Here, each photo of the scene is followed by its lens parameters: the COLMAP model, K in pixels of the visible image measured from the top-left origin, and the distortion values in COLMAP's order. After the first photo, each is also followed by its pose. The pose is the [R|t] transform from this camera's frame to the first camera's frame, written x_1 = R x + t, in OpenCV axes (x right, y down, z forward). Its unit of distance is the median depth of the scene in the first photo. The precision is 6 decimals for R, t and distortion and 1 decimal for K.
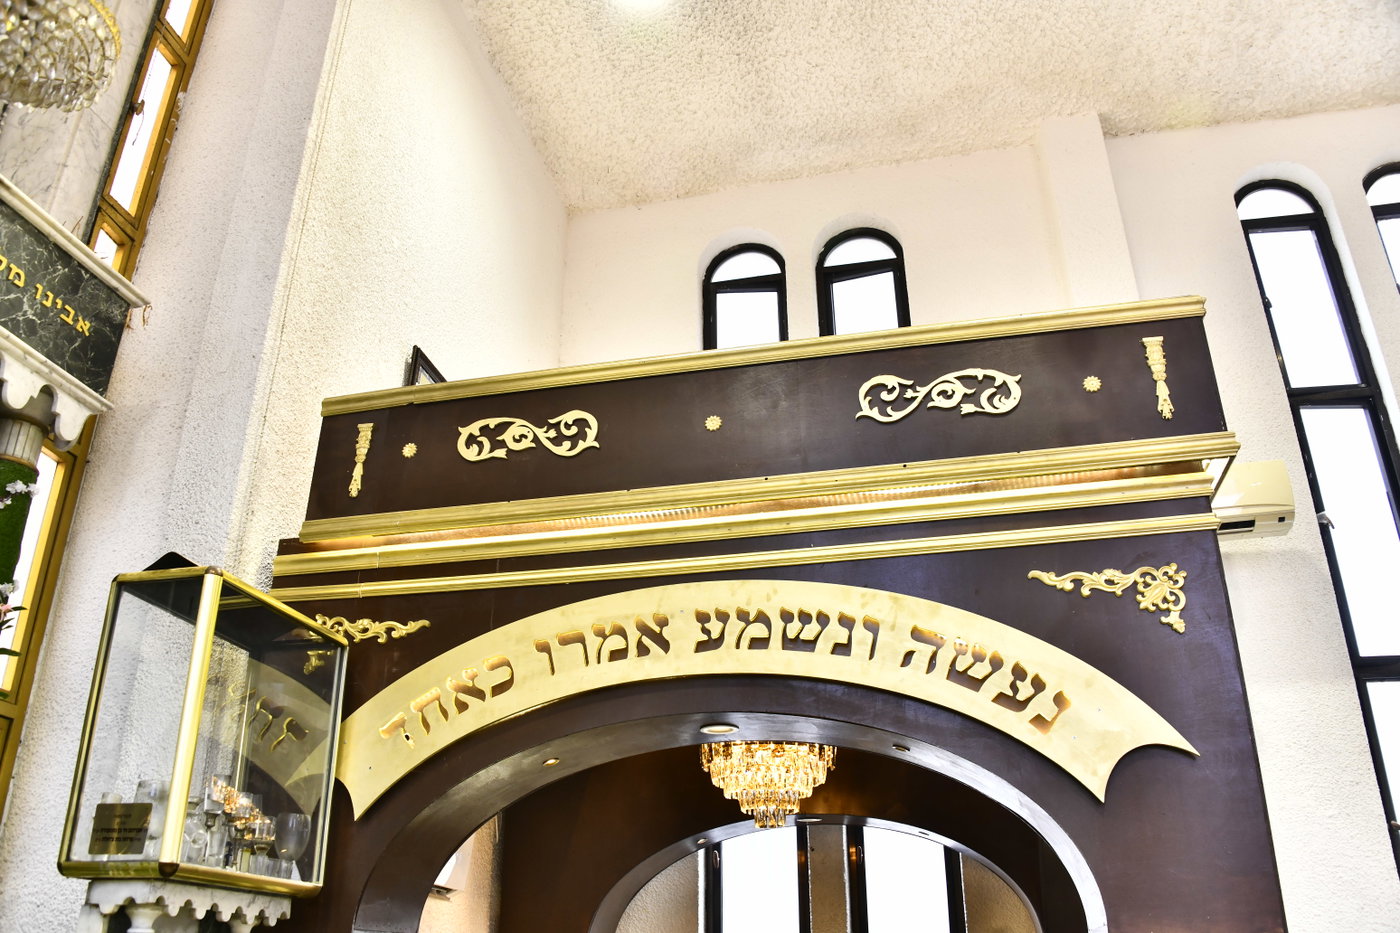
lens RADIAL K [[1076.2, 0, 702.6], [0, 1076.2, 492.7], [0, 0, 1]] dist [-0.139308, 0.055282]
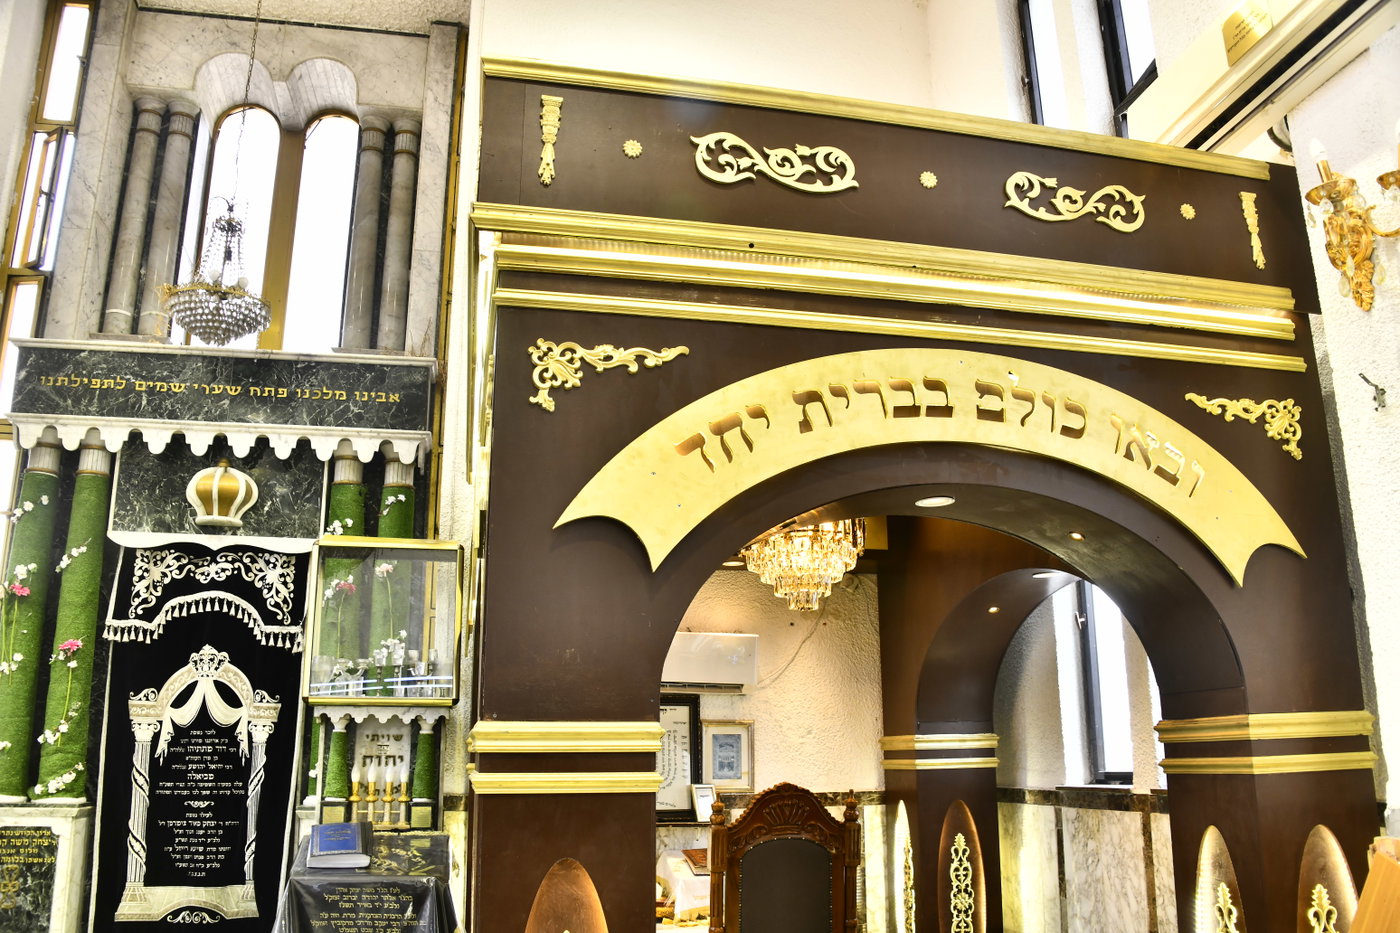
lens RADIAL K [[1076.2, 0, 731.1], [0, 1076.2, 479.7], [0, 0, 1]] dist [-0.139308, 0.055282]
pose [[0.441568, -0.221773, -0.869387, 1.220926], [0.380732, 0.923720, -0.042257, 0.266925], [0.812442, -0.312344, 0.492321, 0.575174]]
